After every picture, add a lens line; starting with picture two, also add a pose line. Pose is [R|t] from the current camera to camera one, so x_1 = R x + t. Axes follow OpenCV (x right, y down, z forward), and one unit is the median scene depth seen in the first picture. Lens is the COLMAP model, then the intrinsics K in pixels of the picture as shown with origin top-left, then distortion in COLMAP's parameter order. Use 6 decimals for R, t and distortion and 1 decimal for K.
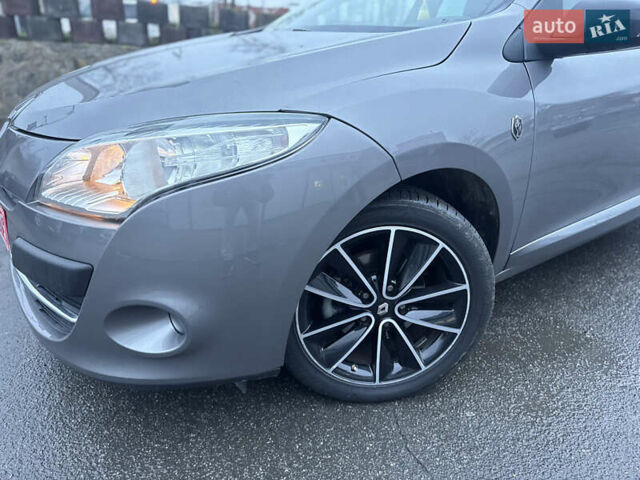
lens RADIAL K [[466.0, 0, 309.5], [0, 466.0, 239.6], [0, 0, 1]] dist [0.035394, -0.043466]
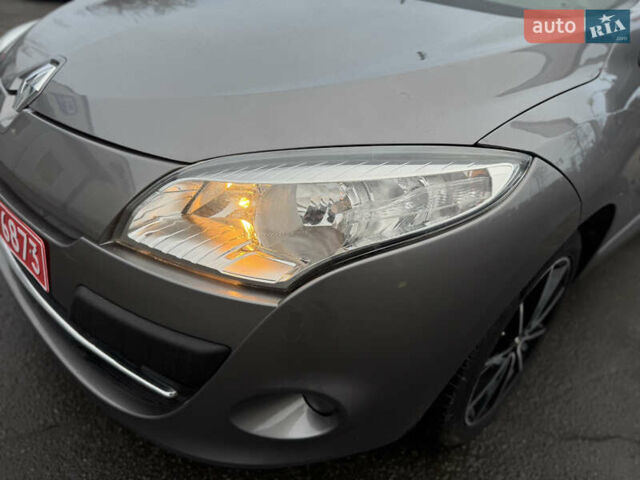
lens RADIAL K [[450.7, 0, 322.5], [0, 450.7, 253.1], [0, 0, 1]] dist [0.022037, 0.004459]
pose [[0.980585, 0.009759, 0.195853, -0.425609], [-0.040751, 0.987098, 0.154843, -0.192058], [-0.191815, -0.159818, 0.968331, 0.286042]]
